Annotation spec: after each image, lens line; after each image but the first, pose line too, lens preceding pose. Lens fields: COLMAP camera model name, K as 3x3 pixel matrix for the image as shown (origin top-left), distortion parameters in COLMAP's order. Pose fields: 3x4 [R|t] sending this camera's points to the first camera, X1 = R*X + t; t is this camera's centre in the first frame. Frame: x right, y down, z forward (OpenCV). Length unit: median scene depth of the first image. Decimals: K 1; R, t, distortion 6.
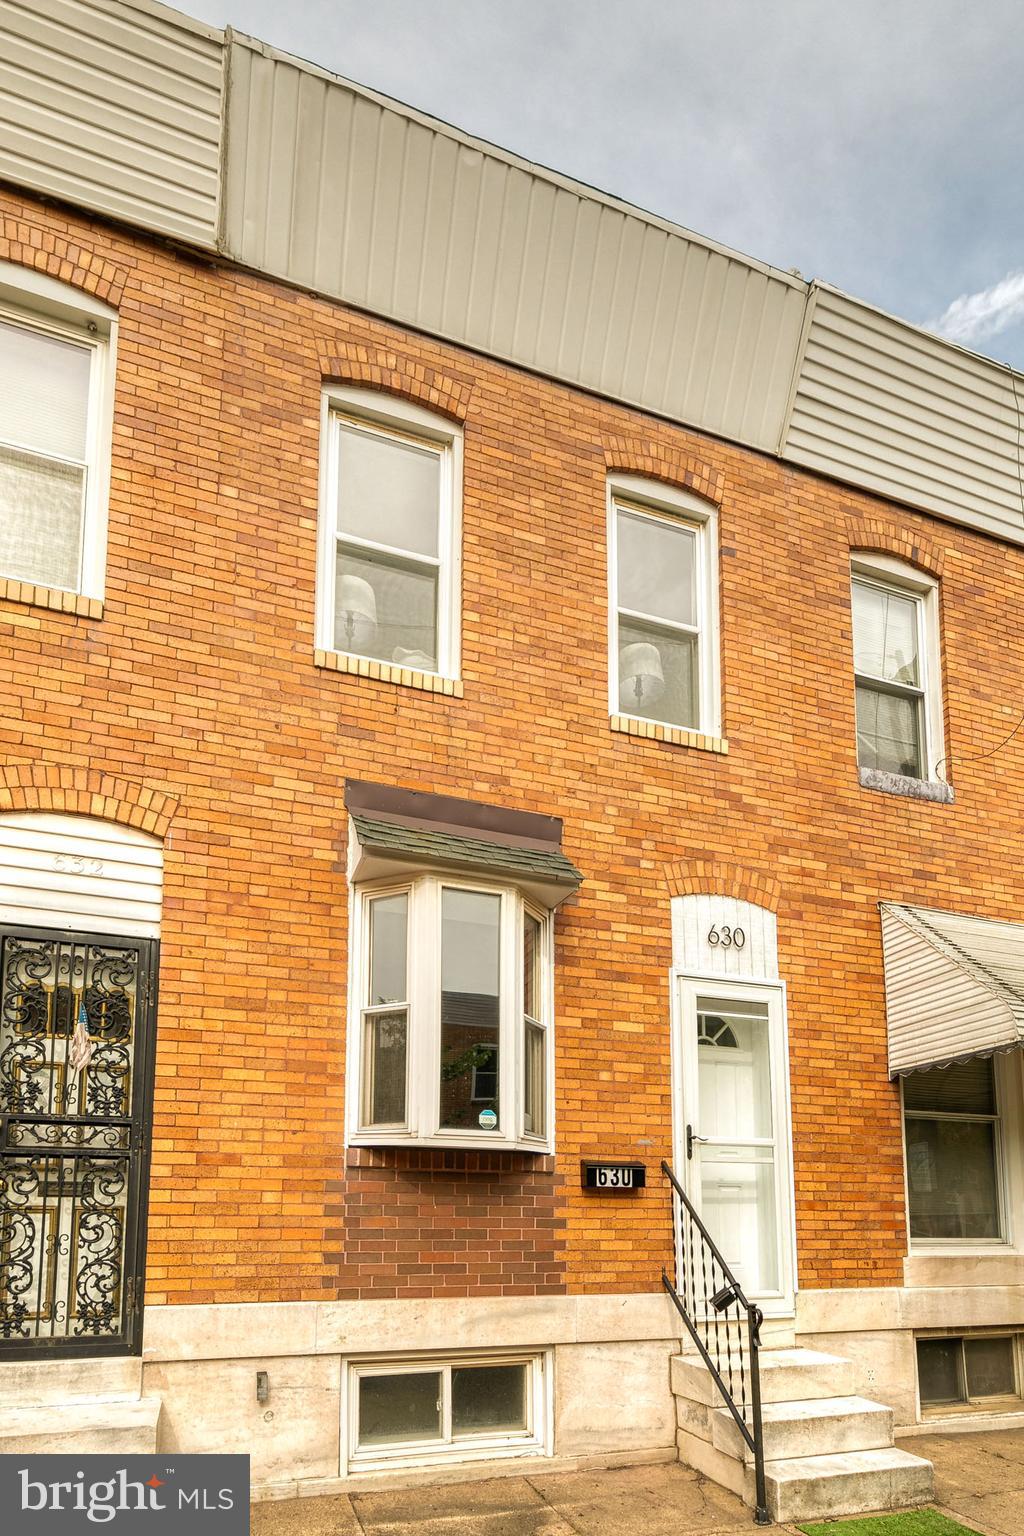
lens RADIAL K [[1085.9, 0, 512.5], [0, 1085.9, 816.2], [0, 0, 1]] dist [0.009166, -0.005778]
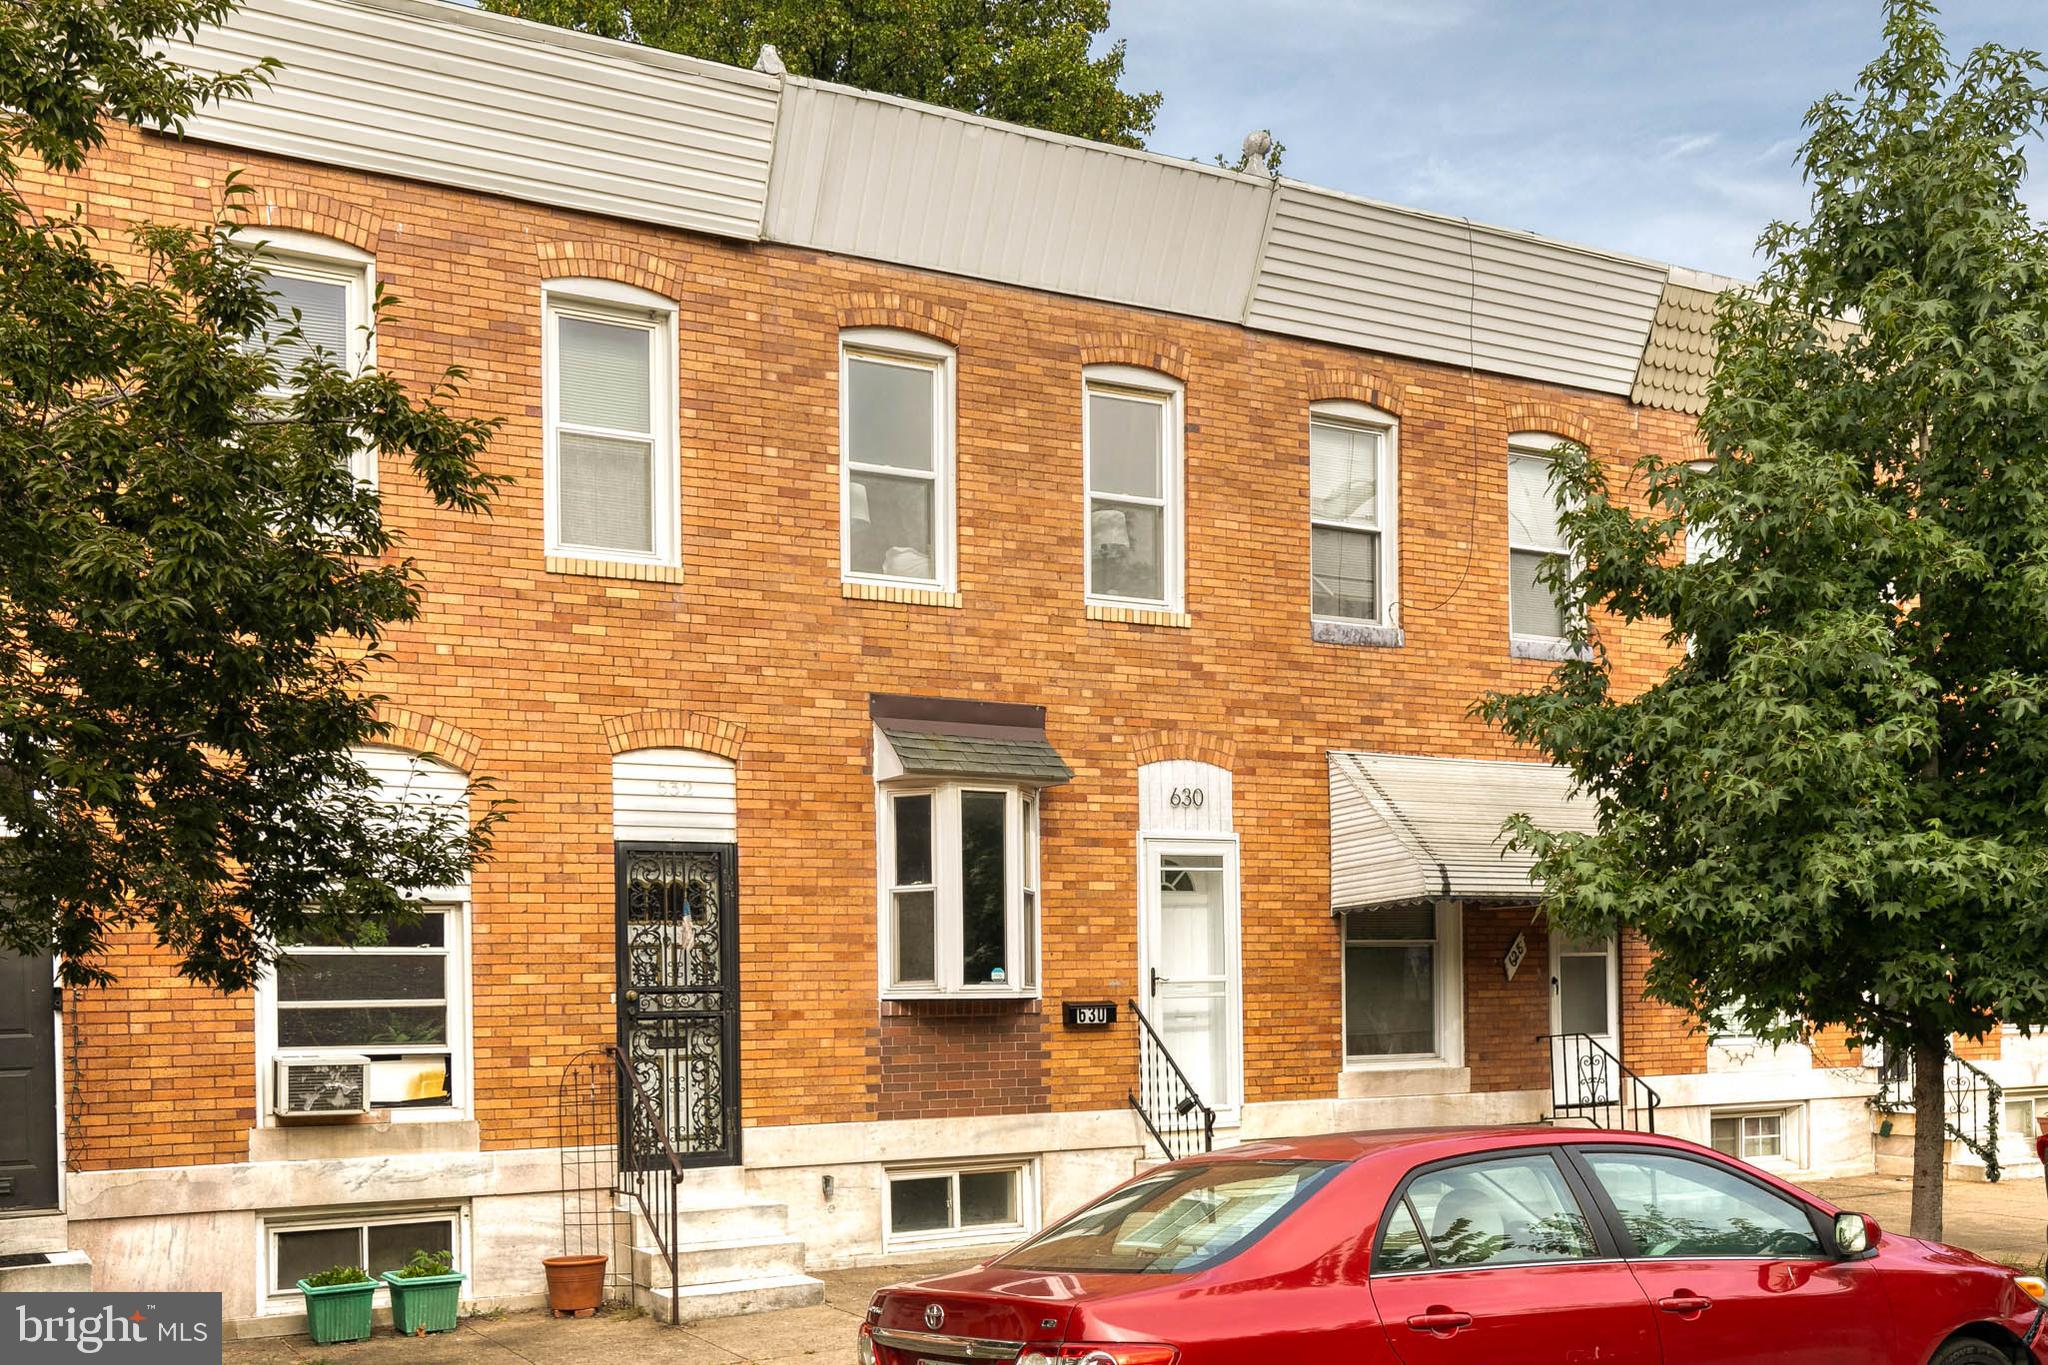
lens RADIAL K [[1647.7, 0, 1024.0], [0, 1647.7, 682.5], [0, 0, 1]] dist [0.002475, 0.001384]
pose [[0.993778, -0.012583, 0.110664, -0.159356], [-0.002410, 0.990936, 0.134315, -0.243584], [-0.111351, -0.133746, 0.984740, -0.645256]]
